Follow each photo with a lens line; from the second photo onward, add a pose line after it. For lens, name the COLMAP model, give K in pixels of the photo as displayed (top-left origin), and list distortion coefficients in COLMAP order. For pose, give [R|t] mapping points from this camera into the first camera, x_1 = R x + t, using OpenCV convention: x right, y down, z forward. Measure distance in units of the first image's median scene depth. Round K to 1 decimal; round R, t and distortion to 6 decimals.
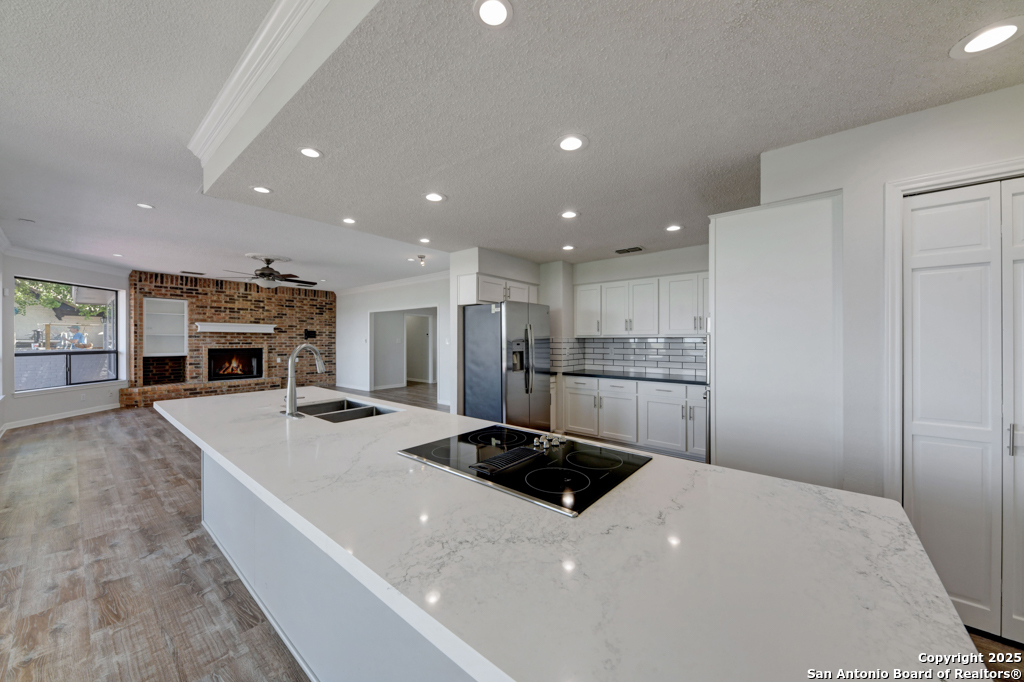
lens RADIAL K [[367.3, 0, 511.1], [0, 367.3, 336.5], [0, 0, 1]] dist [-0.001957, -0.000359]
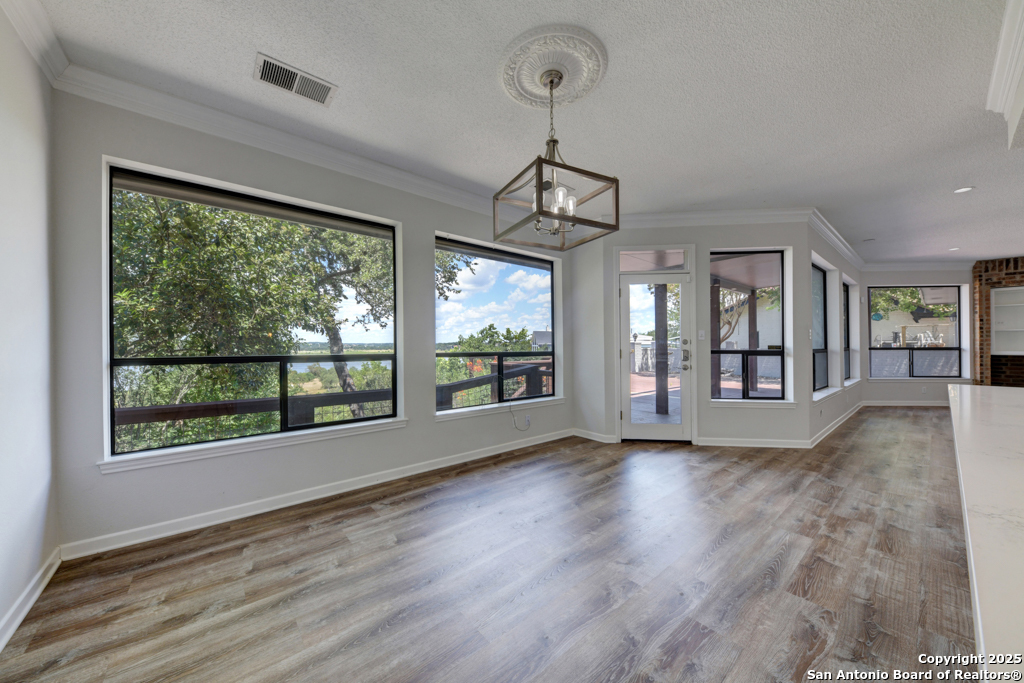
lens RADIAL K [[367.3, 0, 510.0], [0, 367.3, 345.7], [0, 0, 1]] dist [-0.001957, -0.000359]
pose [[-0.179676, -0.000689, -0.983726, 0.084320], [0.007451, 0.999970, -0.002061, 0.024187], [0.983698, -0.007700, -0.179666, -0.000056]]
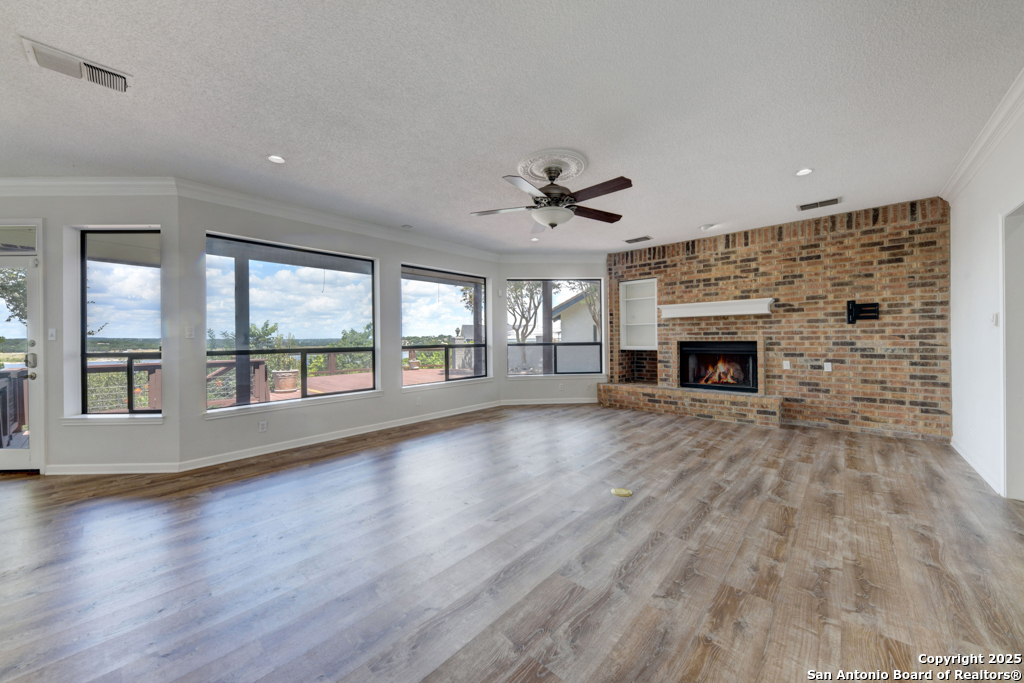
lens RADIAL K [[367.3, 0, 516.0], [0, 367.3, 338.1], [0, 0, 1]] dist [-0.001957, -0.000359]
pose [[-0.060886, -0.002221, -0.998142, -0.099599], [0.020428, 0.999785, -0.003471, 0.023545], [0.997936, -0.020601, -0.060827, 0.750133]]
